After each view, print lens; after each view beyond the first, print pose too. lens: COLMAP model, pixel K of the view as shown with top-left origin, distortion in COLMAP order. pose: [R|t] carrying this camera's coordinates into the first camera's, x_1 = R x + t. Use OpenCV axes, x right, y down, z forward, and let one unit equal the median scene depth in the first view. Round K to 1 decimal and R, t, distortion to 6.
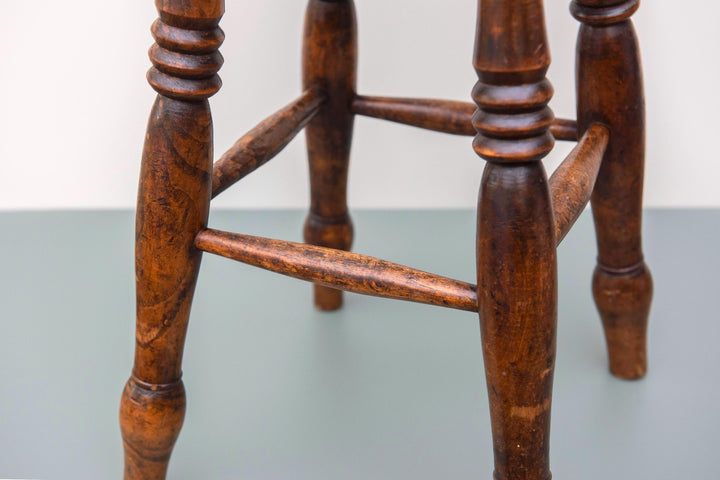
lens RADIAL K [[1185.1, 0, 360.0], [0, 1185.1, 240.0], [0, 0, 1]] dist [0.149979, -0.098230]
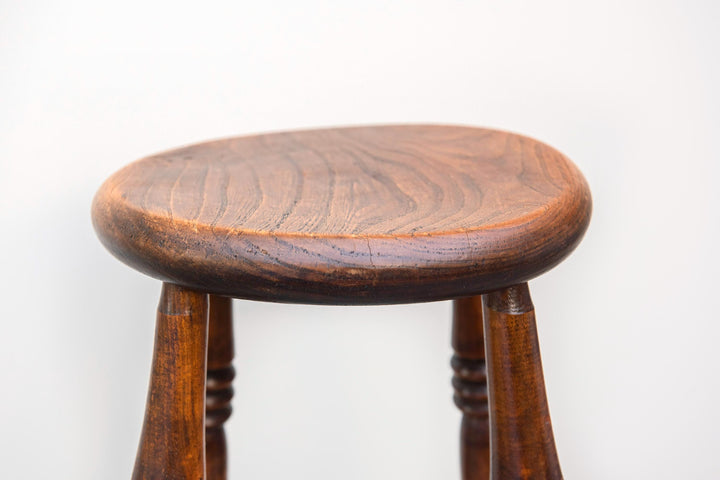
lens RADIAL K [[1218.1, 0, 360.4], [0, 1218.1, 251.6], [0, 0, 1]] dist [0.167002, -0.184463]
pose [[0.907546, -0.118969, 0.402750, -0.347497], [0.205202, 0.962375, -0.178119, -0.167494], [-0.366405, 0.244296, 0.897812, 0.053792]]
